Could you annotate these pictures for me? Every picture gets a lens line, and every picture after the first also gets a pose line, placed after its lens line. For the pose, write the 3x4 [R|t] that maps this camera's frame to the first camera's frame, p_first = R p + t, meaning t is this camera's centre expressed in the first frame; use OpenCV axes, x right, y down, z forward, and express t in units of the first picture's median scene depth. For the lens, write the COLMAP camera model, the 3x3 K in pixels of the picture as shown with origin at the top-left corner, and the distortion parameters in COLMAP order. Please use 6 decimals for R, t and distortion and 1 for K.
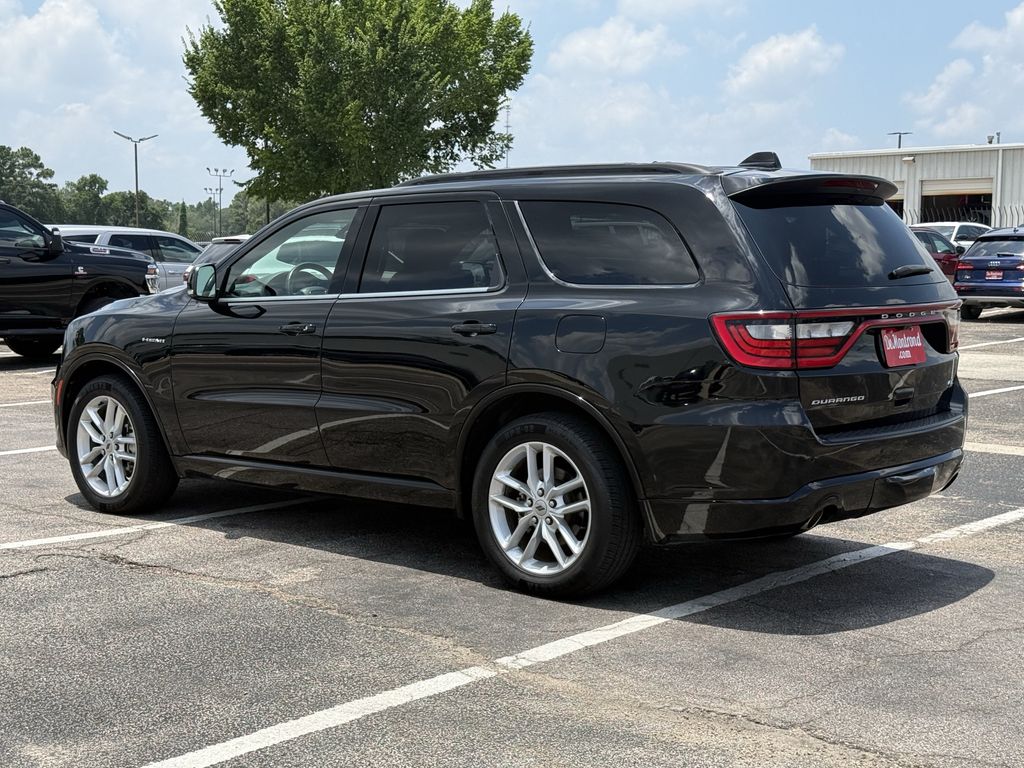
lens RADIAL K [[1516.2, 0, 513.4], [0, 1516.2, 386.2], [0, 0, 1]] dist [0.124802, 0.000000]
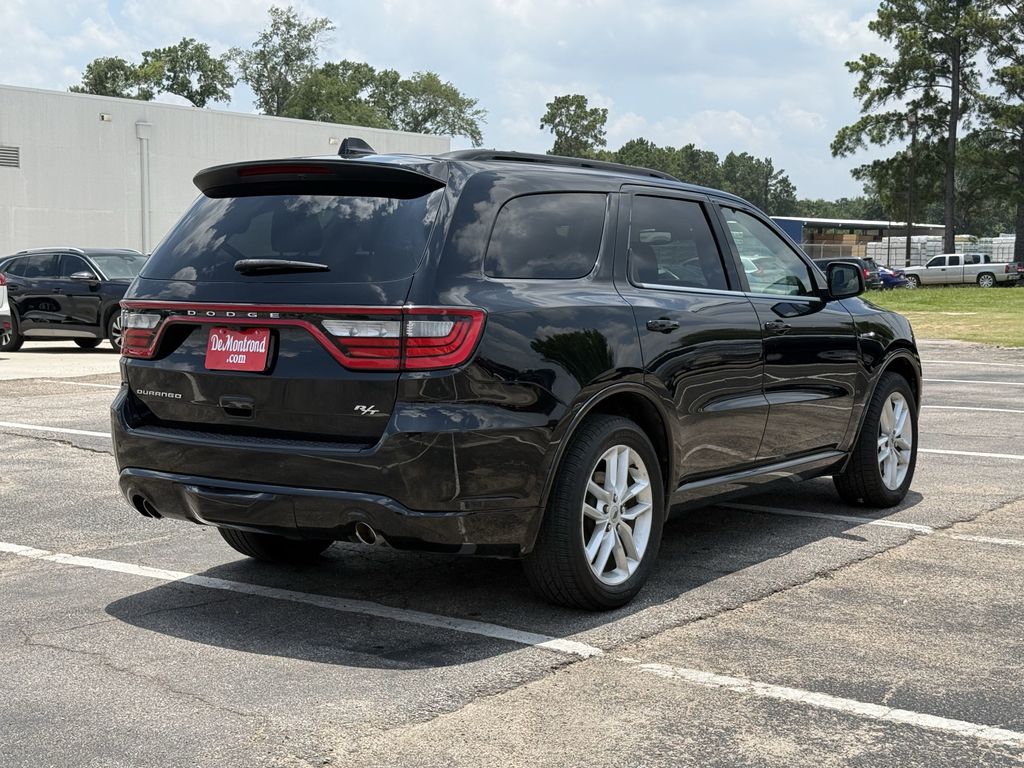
lens RADIAL K [[1516.2, 0, 517.9], [0, 1516.2, 380.4], [0, 0, 1]] dist [0.124802, 0.000000]
pose [[0.122537, 0.079329, -0.989288, 1.216736], [-0.095271, 0.993137, 0.067837, -0.088483], [0.987881, 0.085938, 0.129254, 1.095418]]
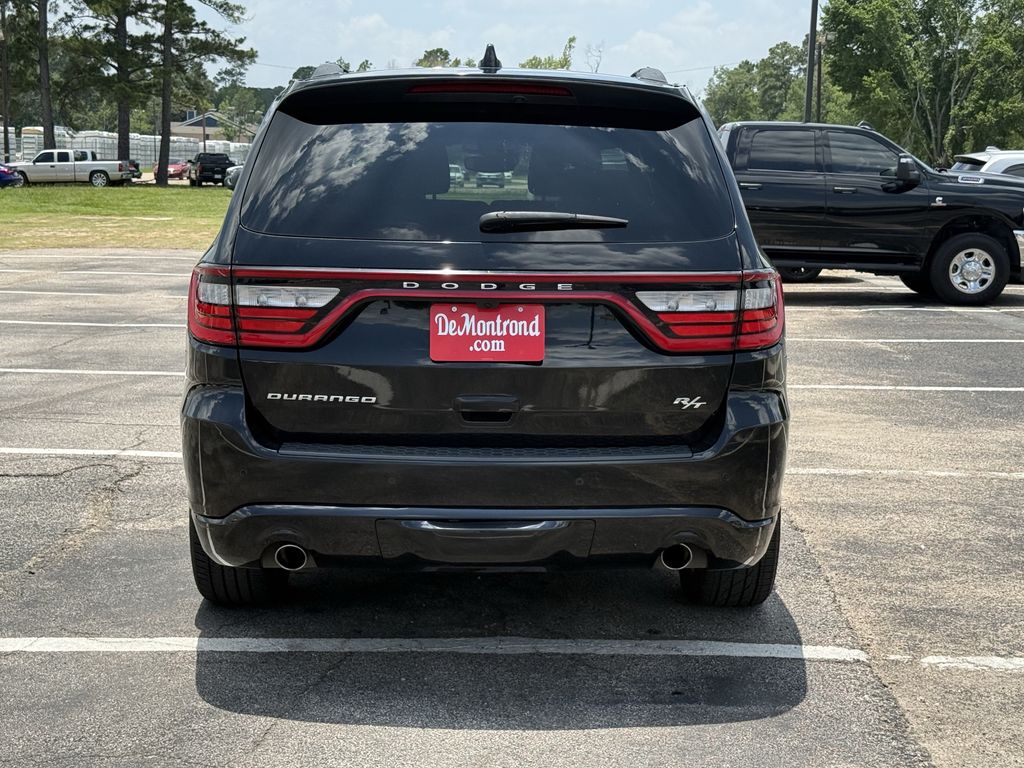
lens RADIAL K [[1607.4, 0, 512.3], [0, 1607.4, 390.0], [0, 0, 1]] dist [0.066886, 0.000000]
pose [[0.695697, 0.114684, -0.709121, 0.799185], [-0.085270, 0.993378, 0.077000, -0.059085], [0.713256, 0.006898, 0.700870, 0.536866]]
